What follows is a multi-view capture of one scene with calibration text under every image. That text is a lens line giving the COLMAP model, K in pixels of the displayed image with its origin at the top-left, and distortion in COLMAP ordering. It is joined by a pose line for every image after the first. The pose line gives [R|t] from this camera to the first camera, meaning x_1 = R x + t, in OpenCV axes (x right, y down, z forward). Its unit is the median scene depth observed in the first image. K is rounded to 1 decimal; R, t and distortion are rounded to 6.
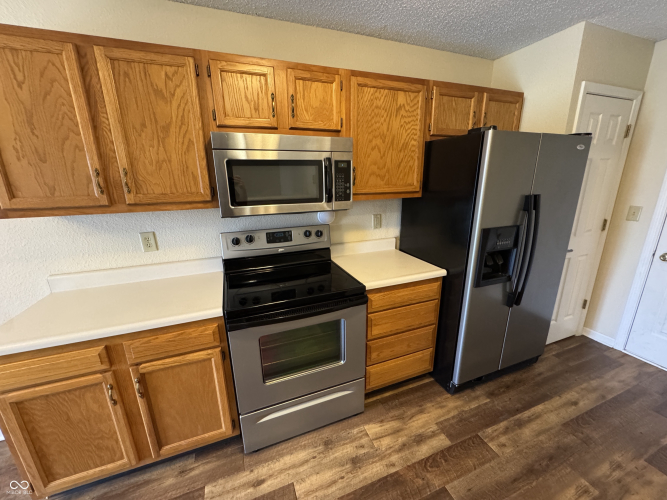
lens RADIAL K [[268.2, 0, 333.4], [0, 268.2, 249.4], [0, 0, 1]] dist [-0.002605, 0.000338]
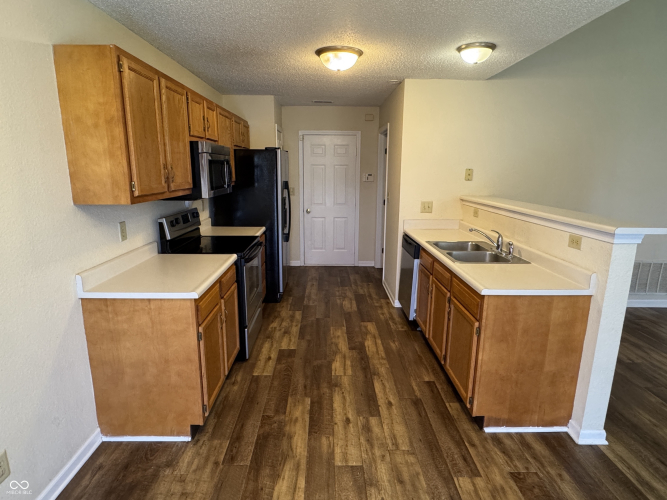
lens RADIAL K [[383.7, 0, 328.6], [0, 383.7, 251.6], [0, 0, 1]] dist [-0.003909, 0.000898]
pose [[0.355994, -0.183576, 0.916279, -1.956723], [0.239042, 0.965782, 0.100621, 0.095946], [-0.903397, 0.183209, 0.387695, -0.306165]]
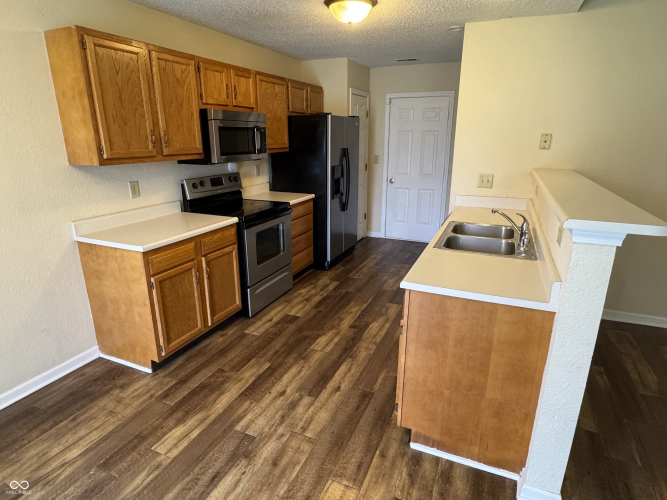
lens RADIAL K [[383.7, 0, 330.4], [0, 383.7, 251.8], [0, 0, 1]] dist [-0.003909, 0.000898]
pose [[0.710613, -0.191846, 0.676923, -1.420066], [0.177867, 0.979840, 0.090976, 0.272443], [-0.680729, 0.055754, 0.730410, -0.948895]]
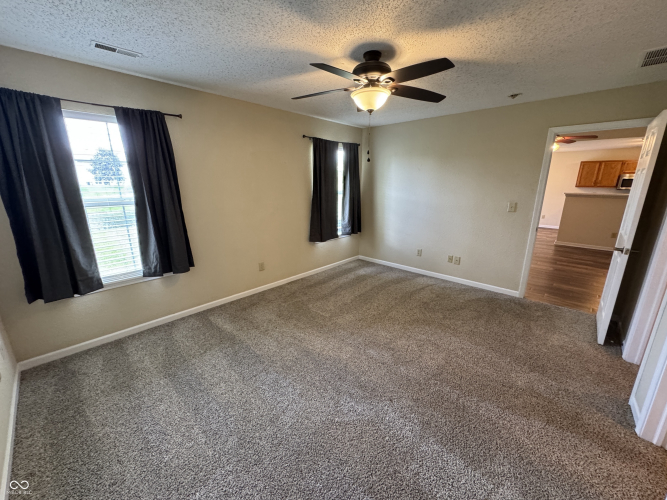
lens RADIAL K [[268.2, 0, 332.7], [0, 268.2, 245.7], [0, 0, 1]] dist [-0.002605, 0.000338]
pose [[0.424074, 0.235197, -0.874553, 1.993512], [-0.250983, 0.958384, 0.136039, 1.563129], [0.870154, 0.161808, 0.465456, -5.903727]]
